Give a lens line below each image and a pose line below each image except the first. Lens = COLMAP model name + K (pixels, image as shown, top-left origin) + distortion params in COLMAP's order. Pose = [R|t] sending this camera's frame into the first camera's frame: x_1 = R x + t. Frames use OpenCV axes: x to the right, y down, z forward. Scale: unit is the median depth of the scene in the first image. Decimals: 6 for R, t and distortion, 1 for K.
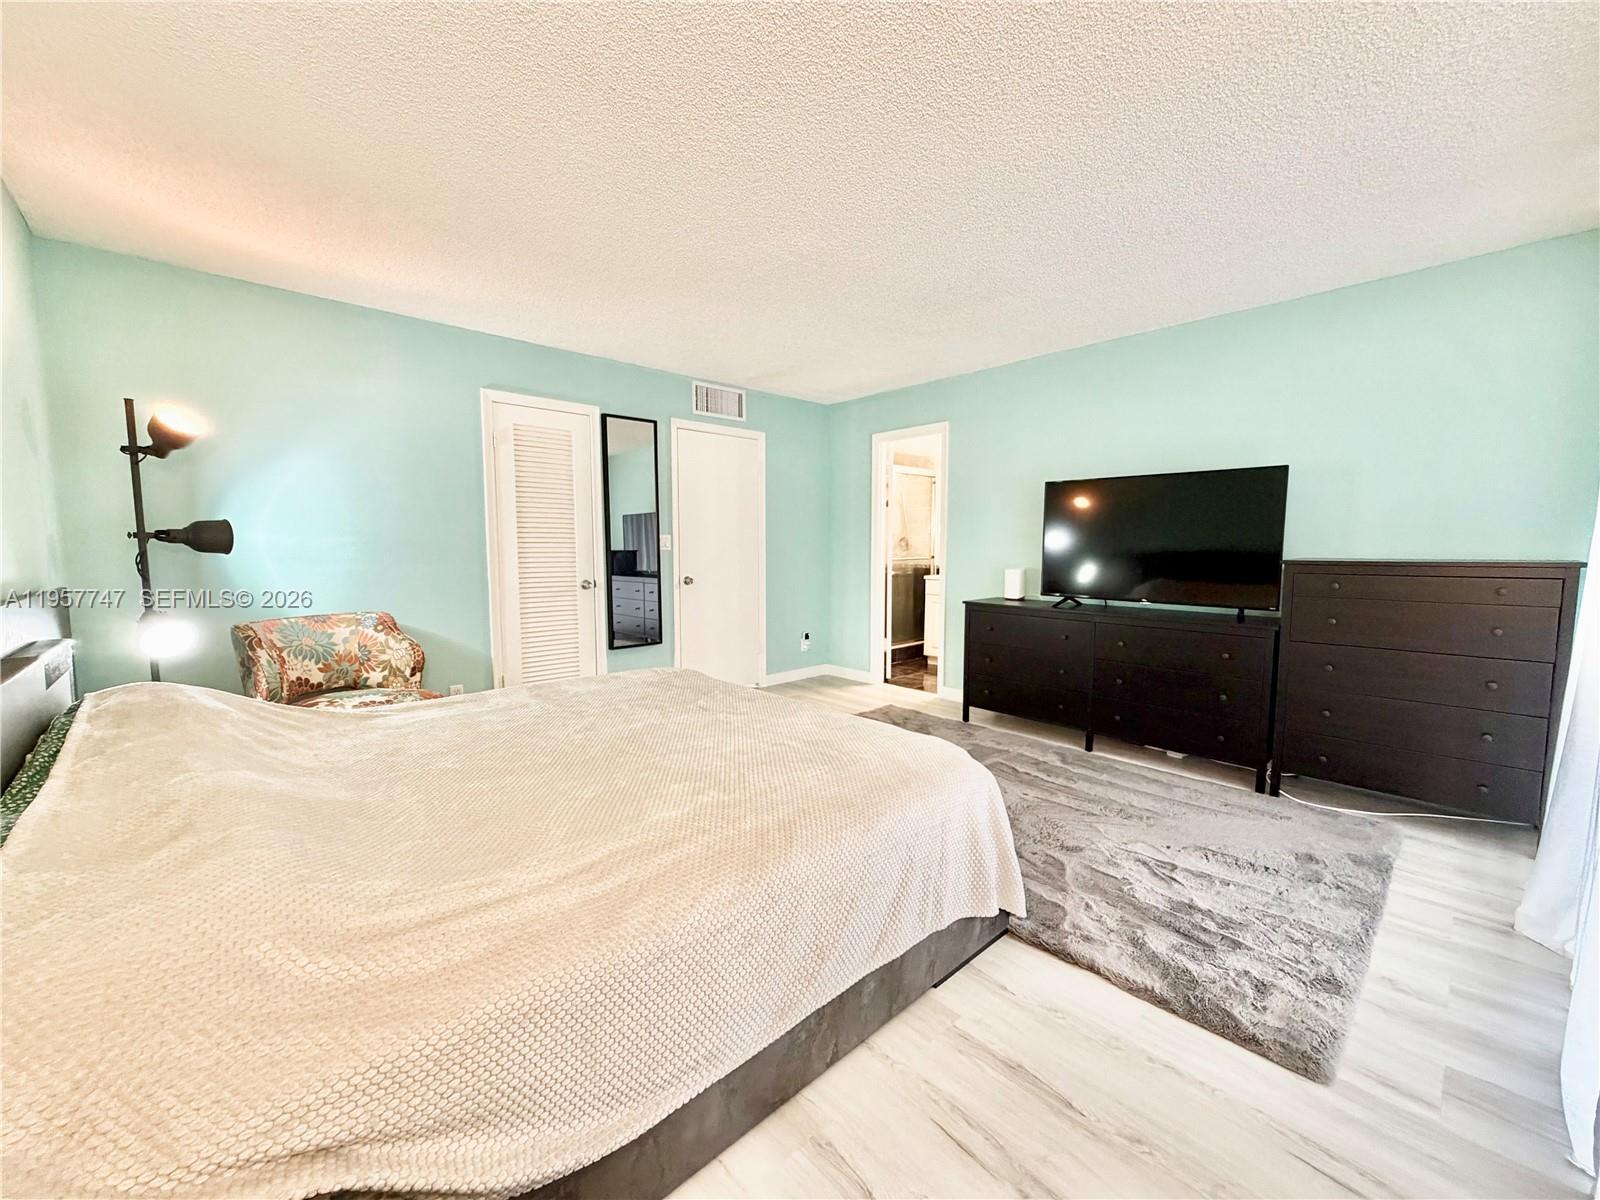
lens RADIAL K [[638.6, 0, 793.4], [0, 638.6, 601.8], [0, 0, 1]] dist [0.001284, -0.000072]
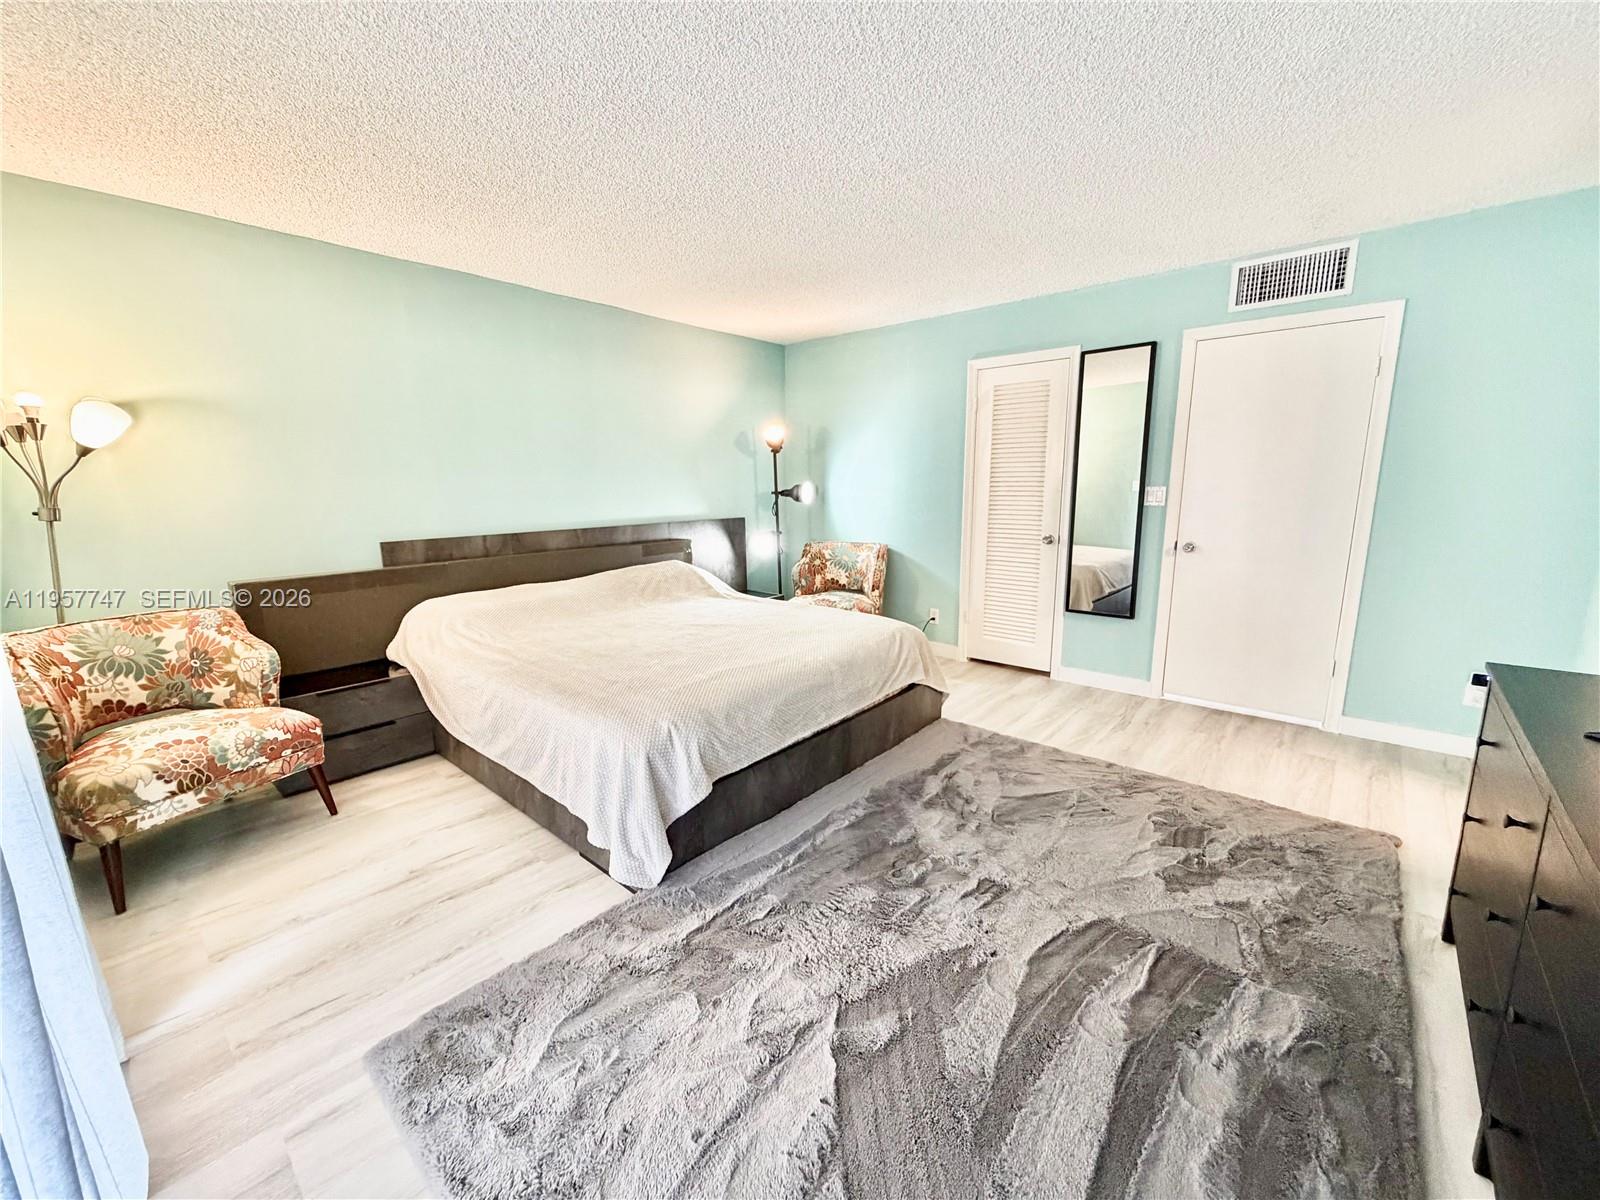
lens RADIAL K [[638.6, 0, 801.0], [0, 638.6, 602.7], [0, 0, 1]] dist [0.001284, -0.000072]
pose [[0.110279, 0.182882, -0.976930, 0.603497], [-0.077979, 0.981488, 0.174932, -0.073880], [0.990837, 0.056888, 0.122498, 0.515673]]
